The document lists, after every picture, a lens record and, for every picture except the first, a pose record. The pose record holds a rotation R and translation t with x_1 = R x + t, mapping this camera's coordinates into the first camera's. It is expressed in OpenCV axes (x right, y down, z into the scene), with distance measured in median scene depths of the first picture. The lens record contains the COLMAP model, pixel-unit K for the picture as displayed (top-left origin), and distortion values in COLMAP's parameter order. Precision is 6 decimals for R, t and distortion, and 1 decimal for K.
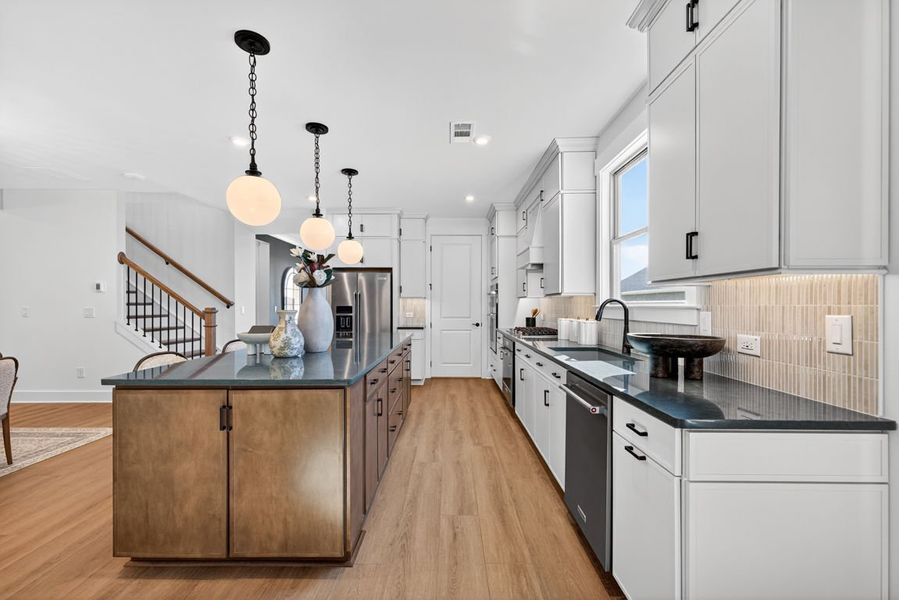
lens RADIAL K [[375.4, 0, 446.9], [0, 375.4, 306.4], [0, 0, 1]] dist [0.001992, 0.000062]
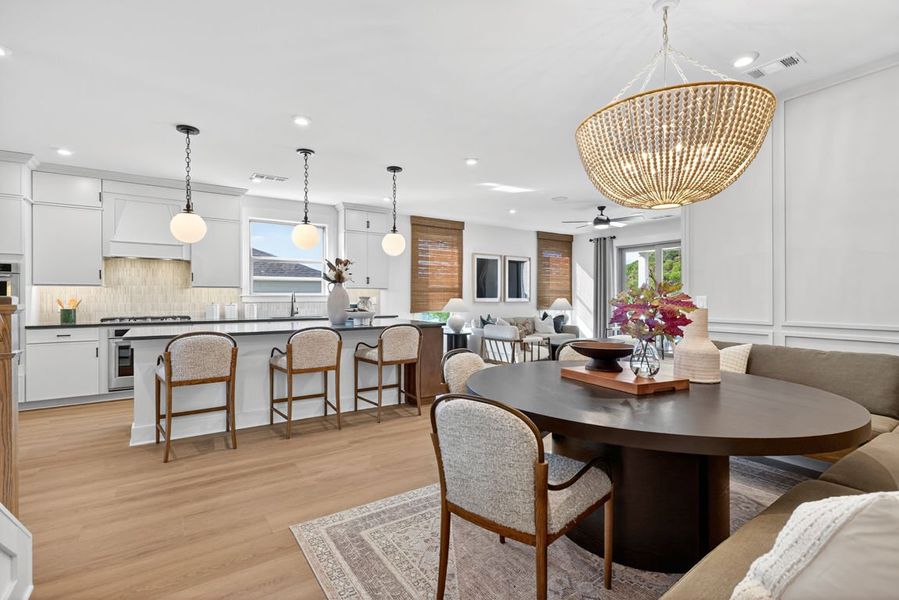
lens RADIAL K [[422.4, 0, 451.2], [0, 422.4, 298.0], [0, 0, 1]] dist [0.001965, 0.000169]
pose [[-0.570949, -0.002560, 0.820981, -1.598896], [0.003233, 0.999980, 0.005367, 0.003602], [-0.820979, 0.005718, -0.570930, 1.264519]]
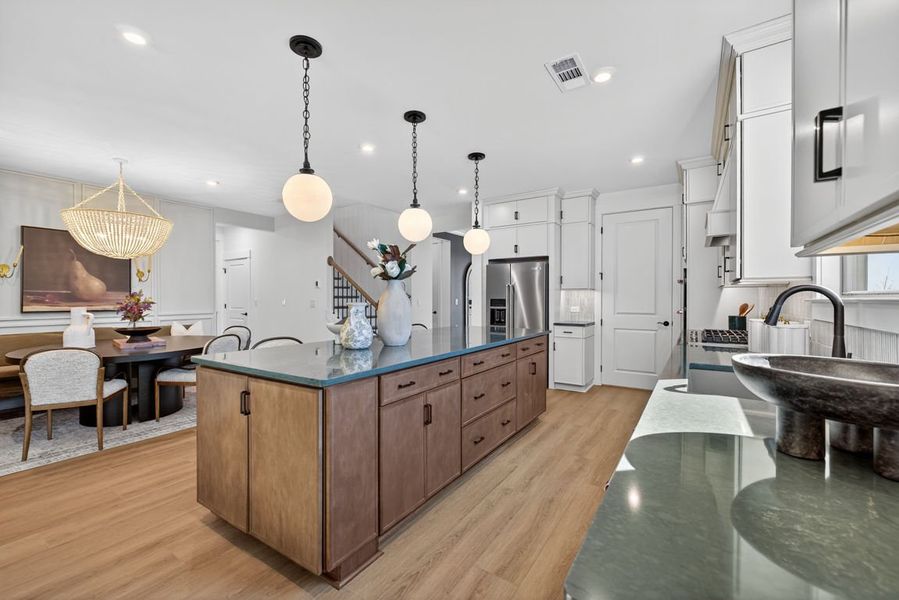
lens RADIAL K [[378.0, 0, 449.5], [0, 378.0, 300.0], [0, 0, 1]] dist [0.004361, -0.000067]
pose [[0.840949, 0.003220, -0.541105, 0.236412], [-0.002574, 0.999995, 0.001951, 0.000198], [0.541109, -0.000248, 0.840953, 0.198410]]
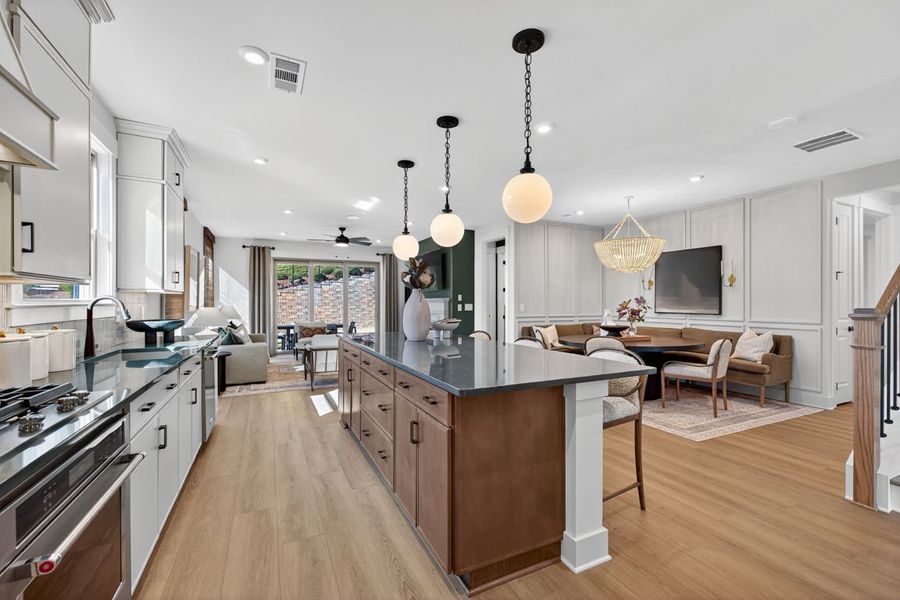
lens RADIAL K [[375.5, 0, 447.0], [0, 375.5, 303.0], [0, 0, 1]] dist [0.001141, -0.000054]
pose [[-0.898429, 0.000505, -0.439119, 0.077745], [-0.001532, 0.999990, 0.004284, -0.006439], [0.439117, 0.004522, -0.898419, 1.685893]]
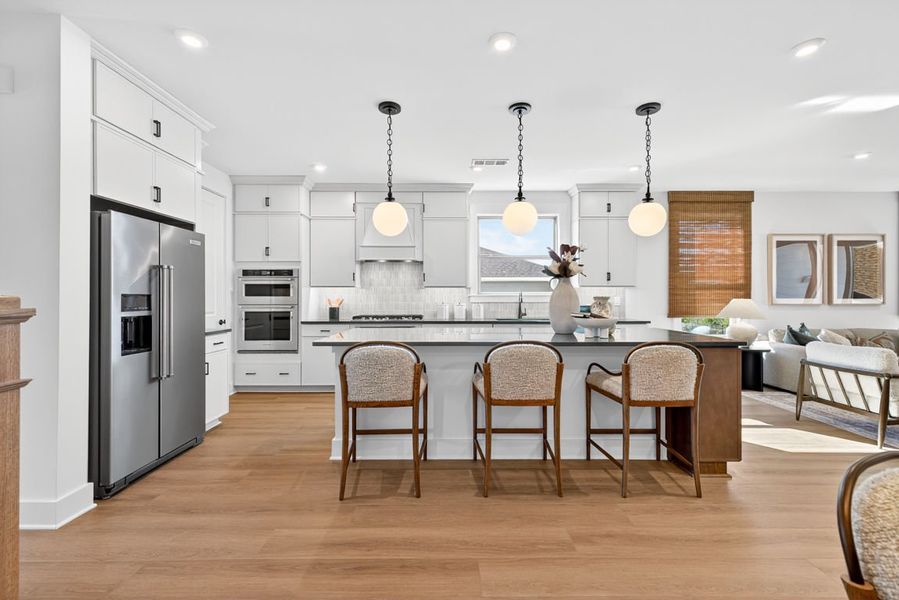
lens RADIAL K [[379.5, 0, 448.9], [0, 379.5, 295.5], [0, 0, 1]] dist [0.002242, -0.000099]
pose [[-0.008000, 0.002818, 0.999964, -1.180702], [0.004378, 0.999987, -0.002783, 0.004221], [-0.999958, 0.004355, -0.008012, 1.069445]]
